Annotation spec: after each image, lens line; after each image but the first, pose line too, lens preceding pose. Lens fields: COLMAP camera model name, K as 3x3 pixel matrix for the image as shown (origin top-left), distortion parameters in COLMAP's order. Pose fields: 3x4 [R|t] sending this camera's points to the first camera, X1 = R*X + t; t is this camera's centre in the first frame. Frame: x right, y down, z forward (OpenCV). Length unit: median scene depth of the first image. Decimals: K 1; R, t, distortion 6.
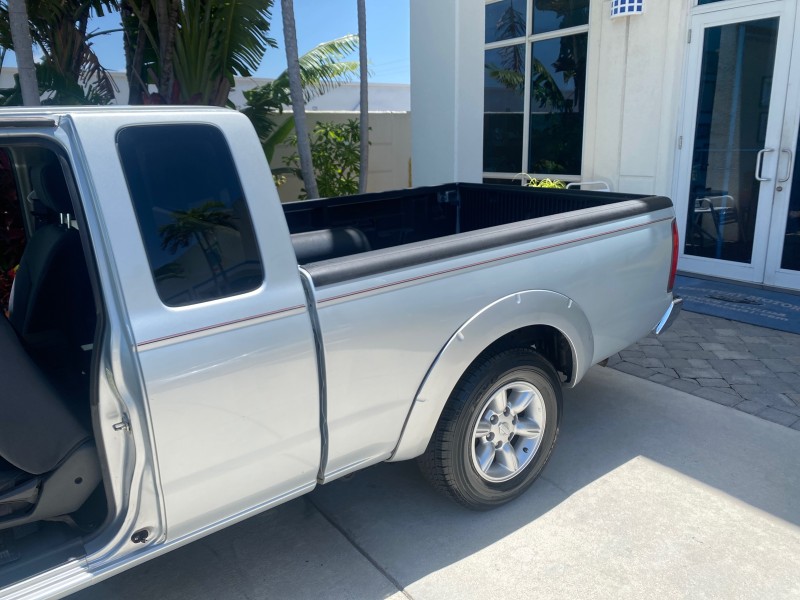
lens RADIAL K [[615.2, 0, 399.2], [0, 615.2, 299.0], [0, 0, 1]] dist [0.026914, -0.031435]
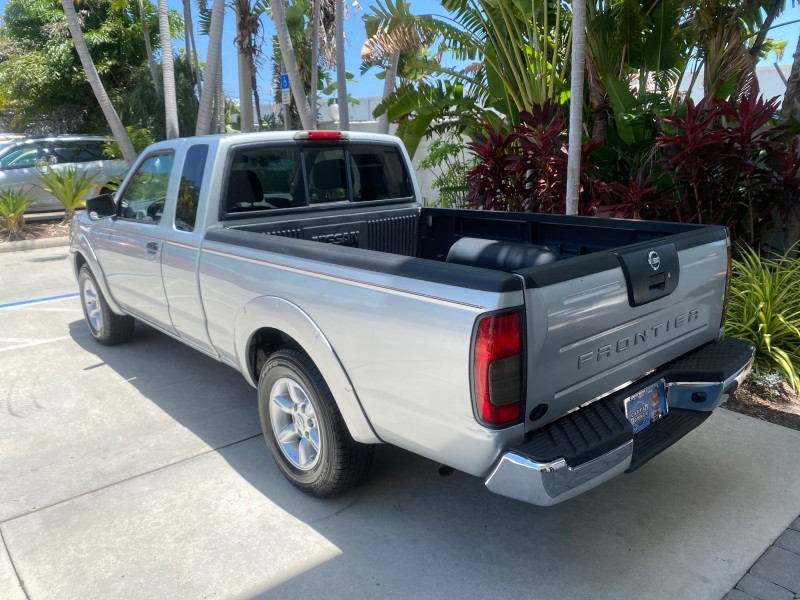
lens RADIAL K [[615.2, 0, 401.5], [0, 615.2, 301.2], [0, 0, 1]] dist [0.026914, -0.031435]
pose [[0.086187, 0.276677, -0.957090, 1.056112], [-0.256592, 0.934421, 0.247017, -0.277618], [0.962669, 0.224292, 0.151528, 0.852099]]
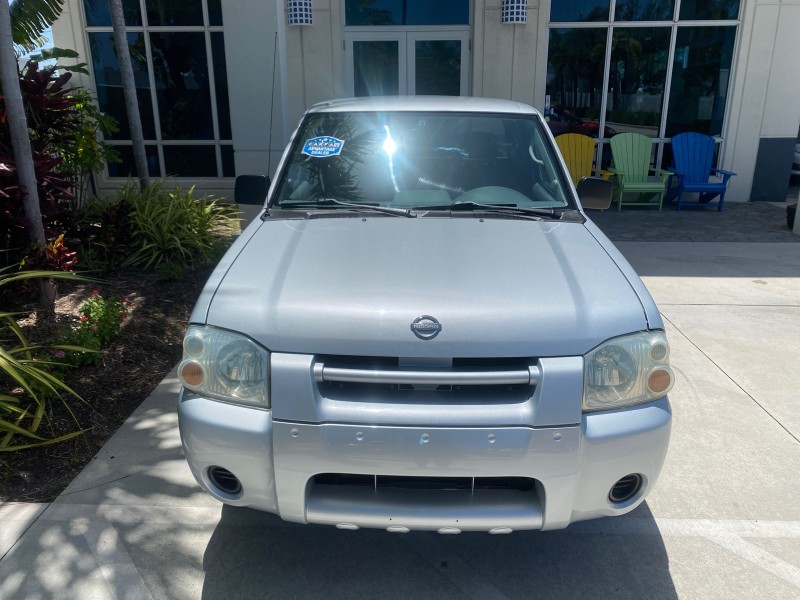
lens RADIAL K [[615.2, 0, 408.0], [0, 615.2, 299.4], [0, 0, 1]] dist [0.026914, -0.031435]
pose [[0.601666, -0.224112, 0.766663, -1.594952], [0.193095, 0.972172, 0.132649, 0.034098], [-0.775057, 0.068229, 0.628198, -0.098575]]
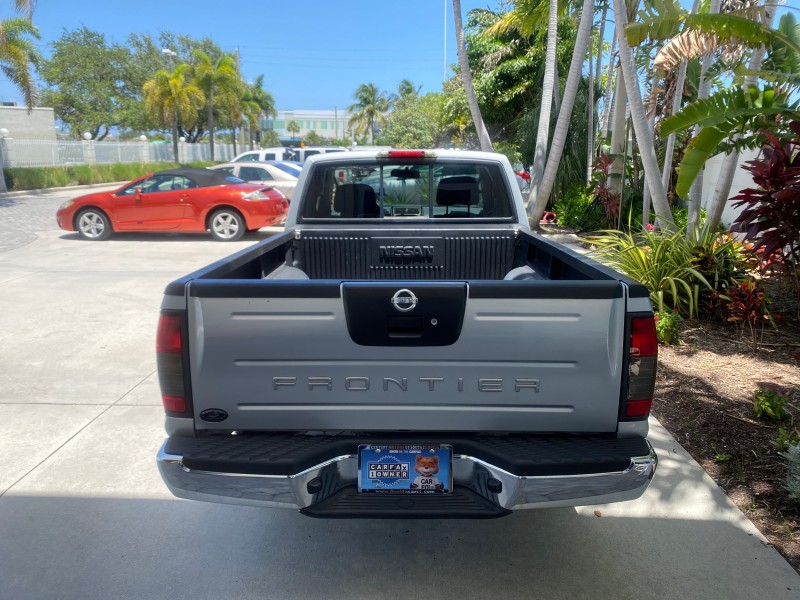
lens RADIAL K [[615.2, 0, 395.9], [0, 615.2, 291.6], [0, 0, 1]] dist [0.026914, -0.031435]
pose [[-0.608532, 0.198552, -0.768288, 0.851382], [-0.191404, 0.902877, 0.384938, -0.490123], [0.770100, 0.381301, -0.511426, 1.618209]]
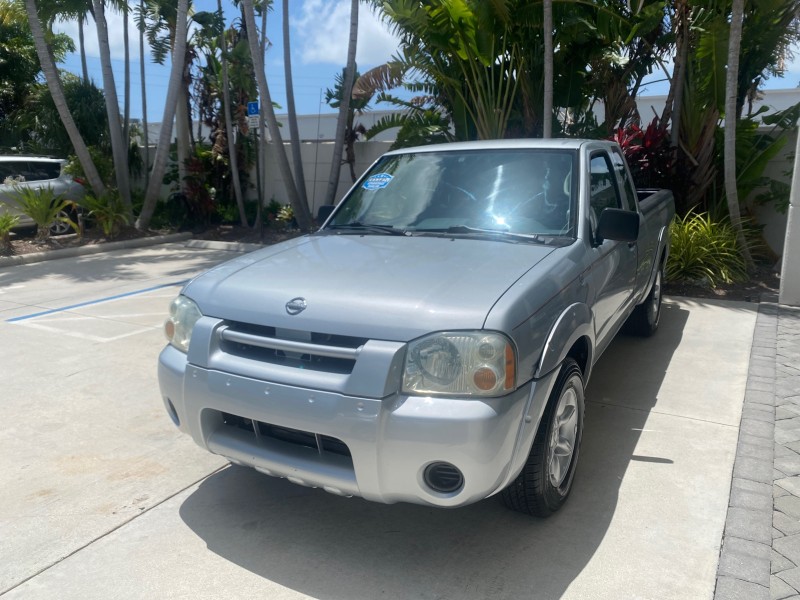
lens RADIAL K [[615.2, 0, 398.7], [0, 615.2, 304.4], [0, 0, 1]] dist [0.026914, -0.031435]
pose [[0.395786, 0.228533, -0.889453, 1.603107], [-0.235041, 0.961490, 0.142455, 0.028955], [0.887755, 0.152676, 0.434259, -0.244203]]
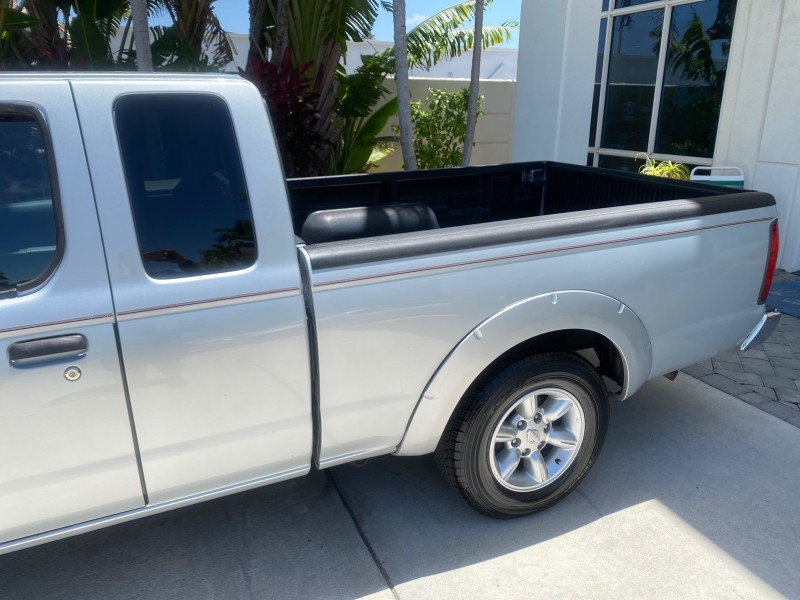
lens RADIAL K [[615.2, 0, 400.1], [0, 615.2, 298.7], [0, 0, 1]] dist [0.026914, -0.031435]
pose [[0.975530, 0.096259, -0.197677, 0.123738], [-0.086366, 0.994568, 0.058092, -0.027383], [0.202195, -0.039598, 0.978544, 0.056702]]
